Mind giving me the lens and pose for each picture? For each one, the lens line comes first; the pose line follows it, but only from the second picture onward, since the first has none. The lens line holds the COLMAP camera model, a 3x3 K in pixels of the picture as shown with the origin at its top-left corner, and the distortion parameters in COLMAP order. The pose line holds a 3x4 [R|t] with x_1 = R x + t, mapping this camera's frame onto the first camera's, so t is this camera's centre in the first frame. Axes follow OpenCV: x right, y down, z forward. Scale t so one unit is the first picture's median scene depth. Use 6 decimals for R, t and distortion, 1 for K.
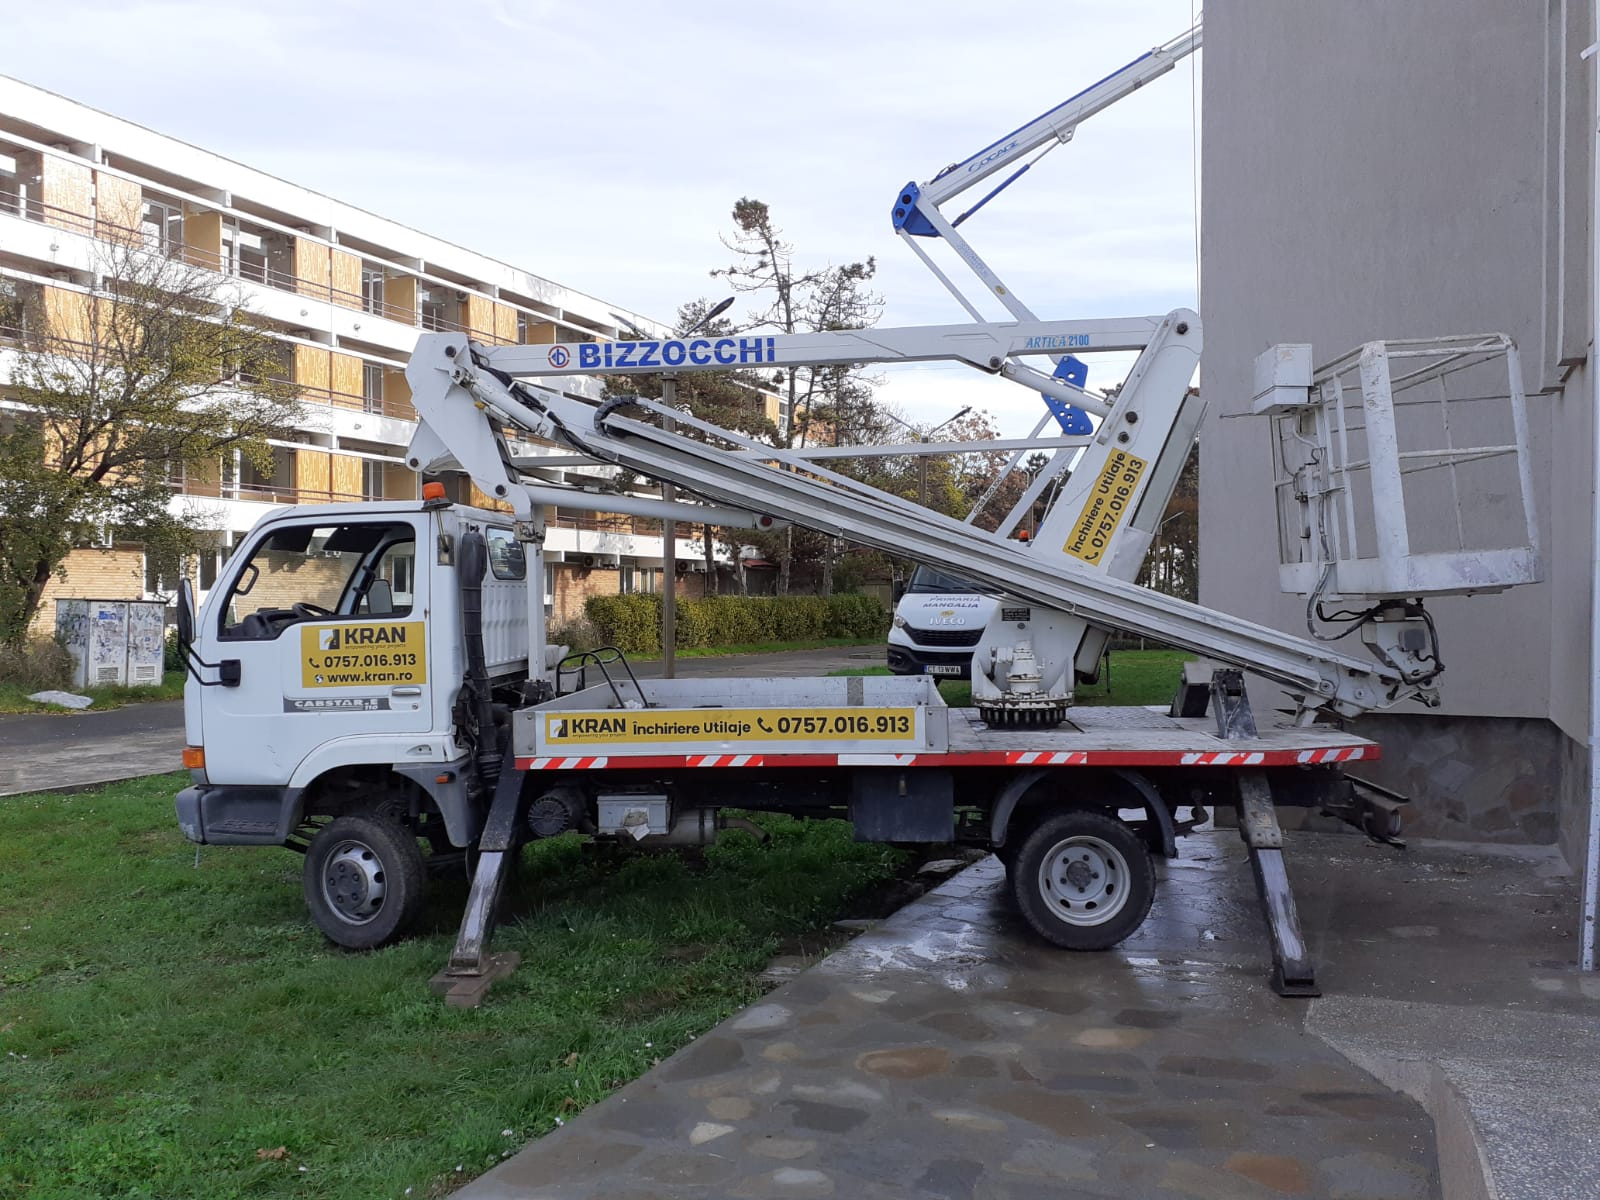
lens RADIAL K [[1247.3, 0, 800.0], [0, 1247.3, 600.0], [0, 0, 1]] dist [0.132724, -0.238025]
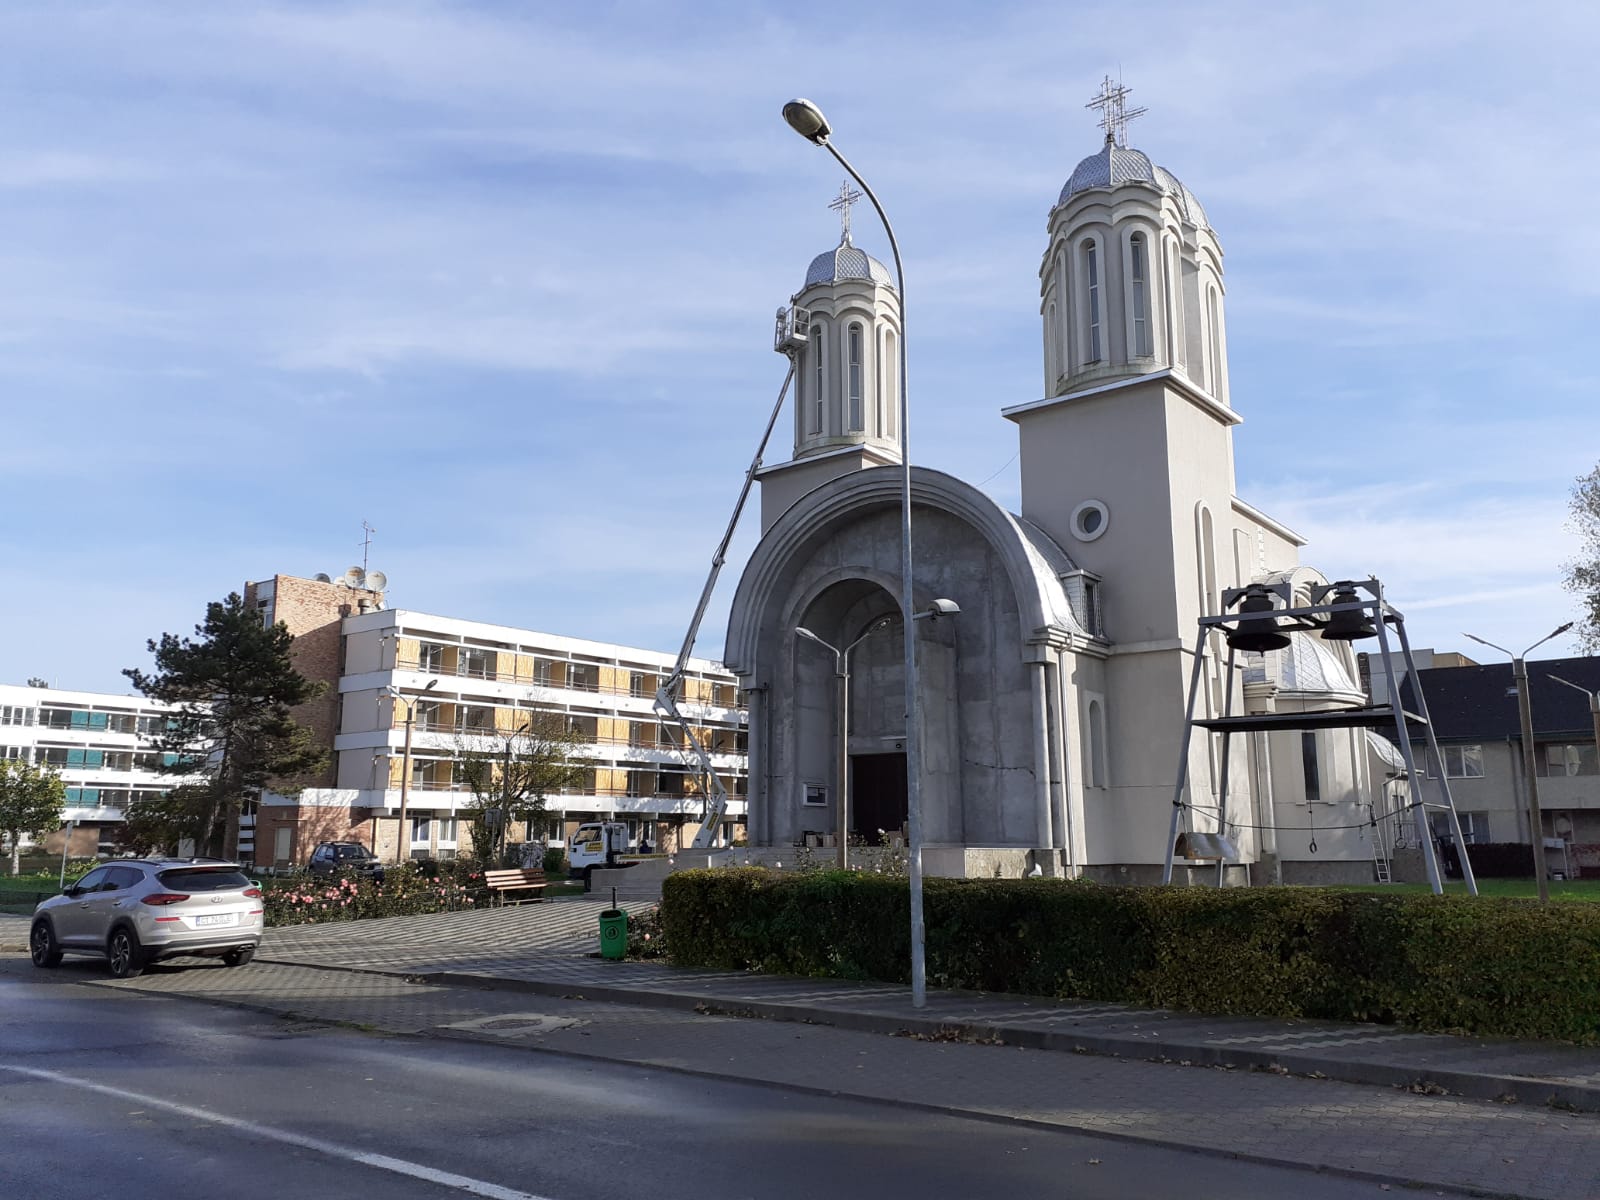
lens RADIAL K [[1247.3, 0, 800.0], [0, 1247.3, 600.0], [0, 0, 1]] dist [0.132724, -0.238025]
pose [[0.974382, -0.046991, -0.219936, 2.190452], [0.002959, 0.980522, -0.196385, 0.070770], [0.224880, 0.190703, 0.955542, -5.234251]]
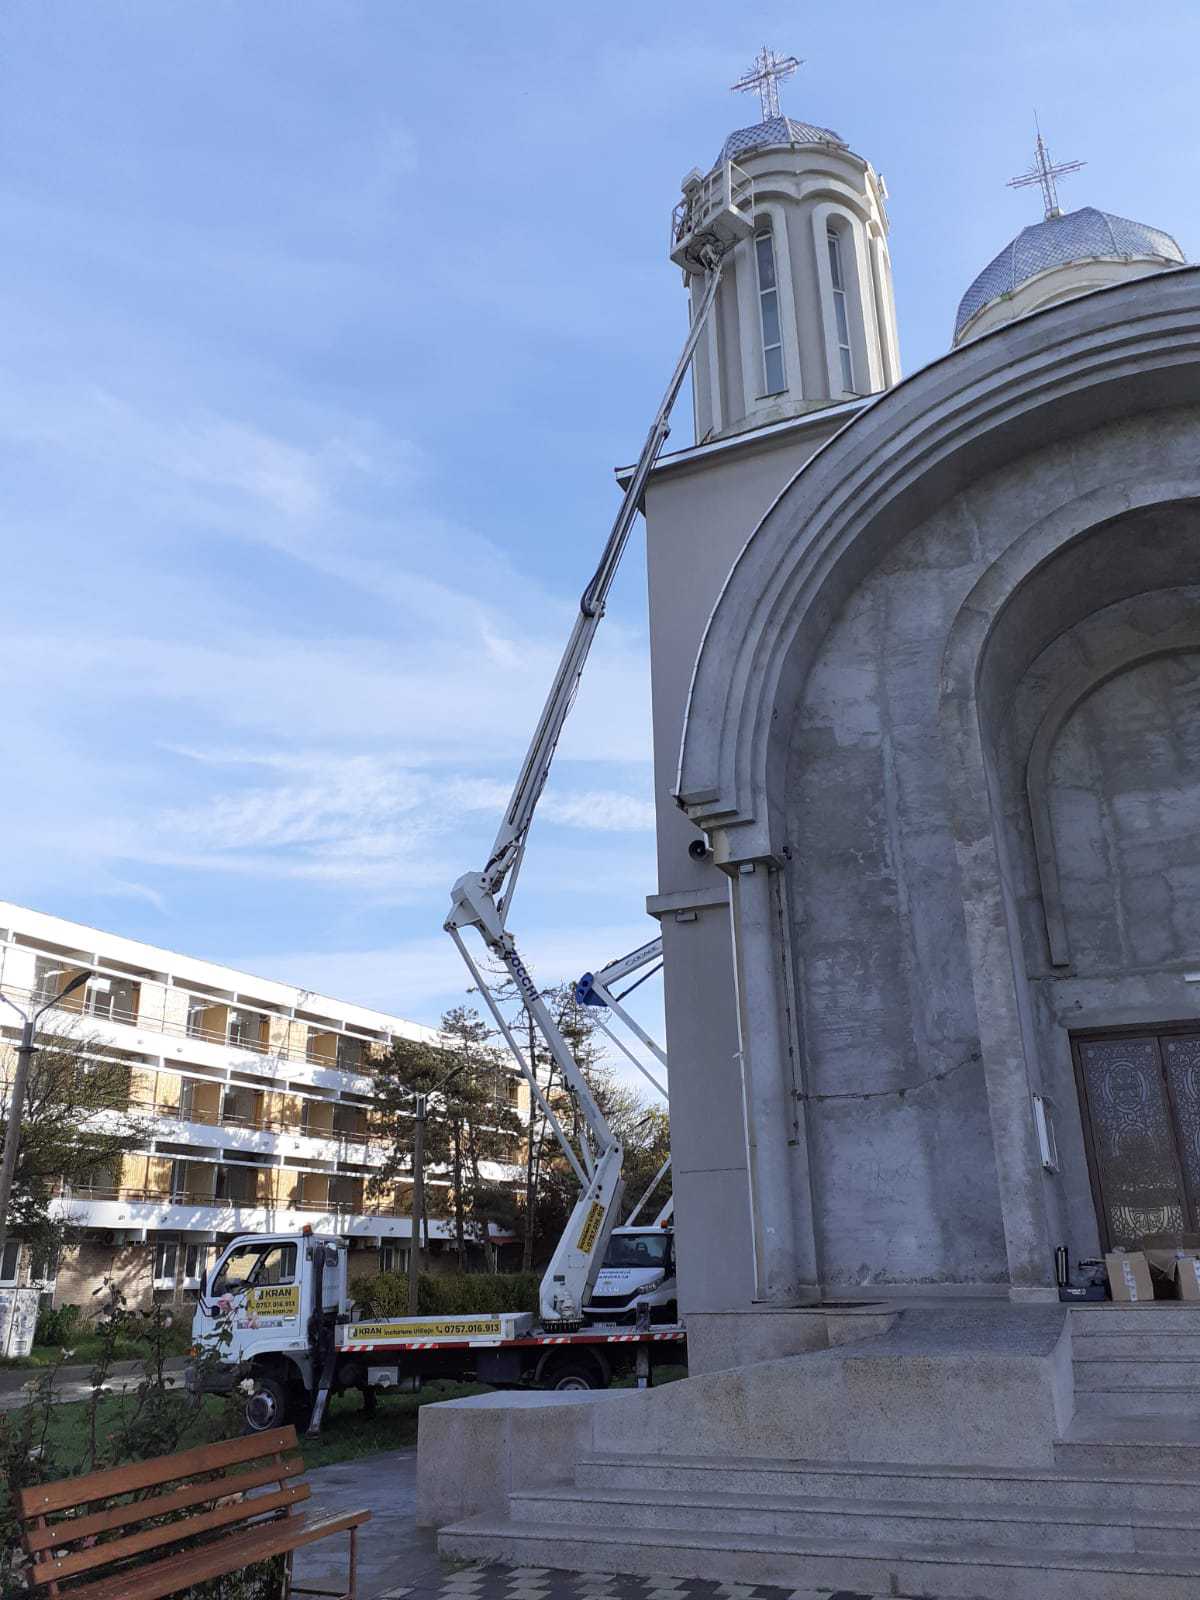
lens RADIAL K [[1247.3, 0, 576.6], [0, 1247.3, 795.7], [0, 0, 1]] dist [0.132724, -0.238025]
pose [[0.999853, -0.015337, 0.007717, 0.218849], [0.017082, 0.933922, -0.357069, 0.016196], [-0.001731, 0.357148, 0.934046, -1.547102]]
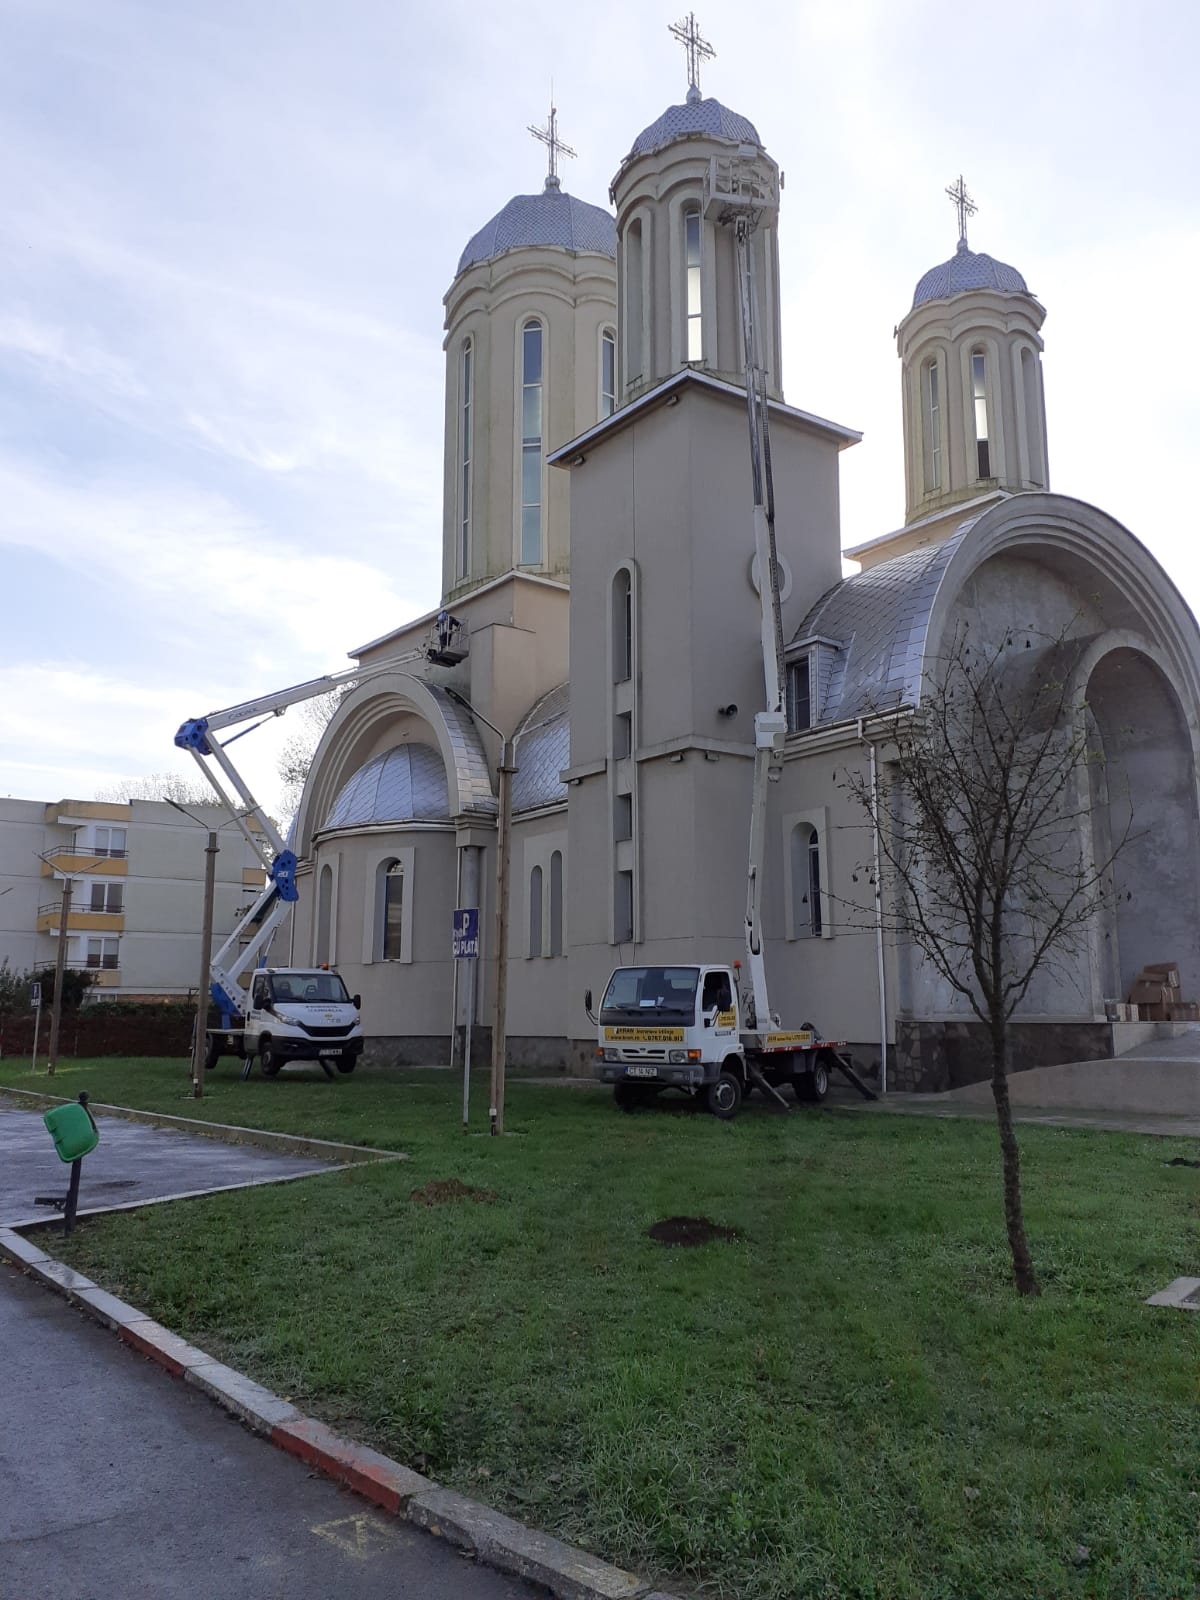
lens RADIAL K [[1247.3, 0, 576.6], [0, 1247.3, 795.7], [0, 0, 1]] dist [0.132724, -0.238025]
pose [[0.491438, 0.150628, 0.857788, -3.140191], [0.004697, 0.984457, -0.175562, 0.047285], [-0.870900, 0.090307, 0.483093, -0.188321]]
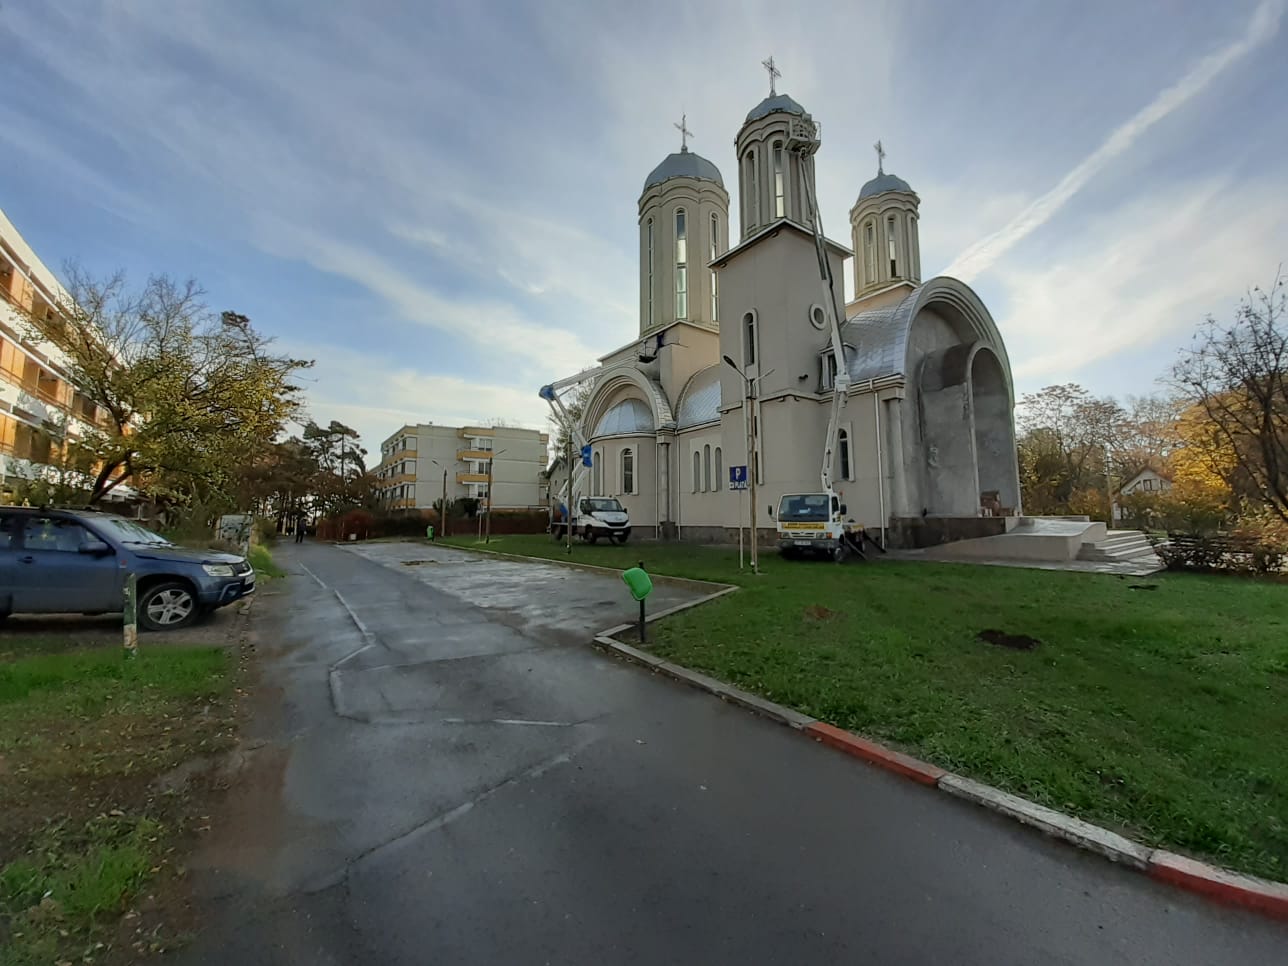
lens RADIAL K [[507.5, 0, 659.4], [0, 507.5, 463.5], [0, 0, 1]] dist [0.012905, -0.010008]
pose [[0.482878, 0.086989, 0.871356, -3.016663], [0.012169, 0.994291, -0.106005, 0.035233], [-0.875603, 0.061790, 0.479063, 0.532935]]
